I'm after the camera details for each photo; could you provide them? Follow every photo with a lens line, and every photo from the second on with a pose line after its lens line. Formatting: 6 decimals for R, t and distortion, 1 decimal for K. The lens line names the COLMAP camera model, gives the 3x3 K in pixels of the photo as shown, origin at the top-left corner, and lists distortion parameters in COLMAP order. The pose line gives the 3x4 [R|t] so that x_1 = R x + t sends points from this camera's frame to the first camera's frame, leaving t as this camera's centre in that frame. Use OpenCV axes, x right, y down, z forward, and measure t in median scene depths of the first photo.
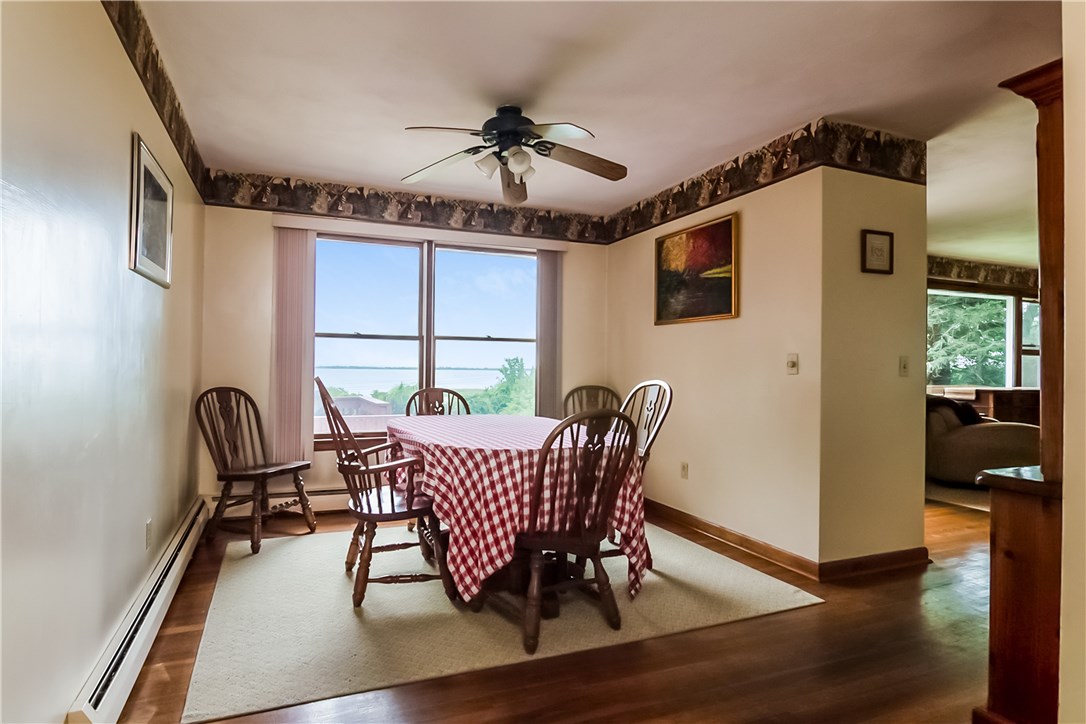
lens RADIAL K [[545.7, 0, 536.7], [0, 545.7, 361.7], [0, 0, 1]] dist [-0.003523, -0.007985]
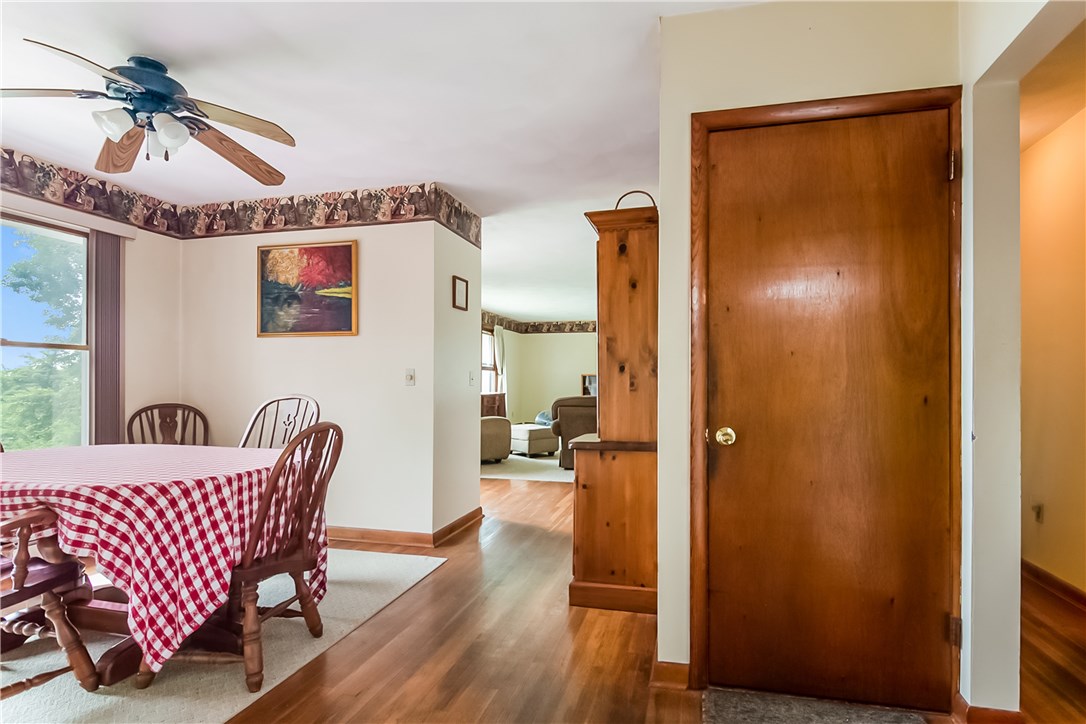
lens RADIAL K [[545.7, 0, 536.3], [0, 545.7, 381.9], [0, 0, 1]] dist [-0.003523, -0.007985]
pose [[0.583874, -0.010744, 0.811773, -0.364755], [-0.000937, 0.999903, 0.013909, -0.002505], [-0.811844, -0.008882, 0.583807, 0.060939]]
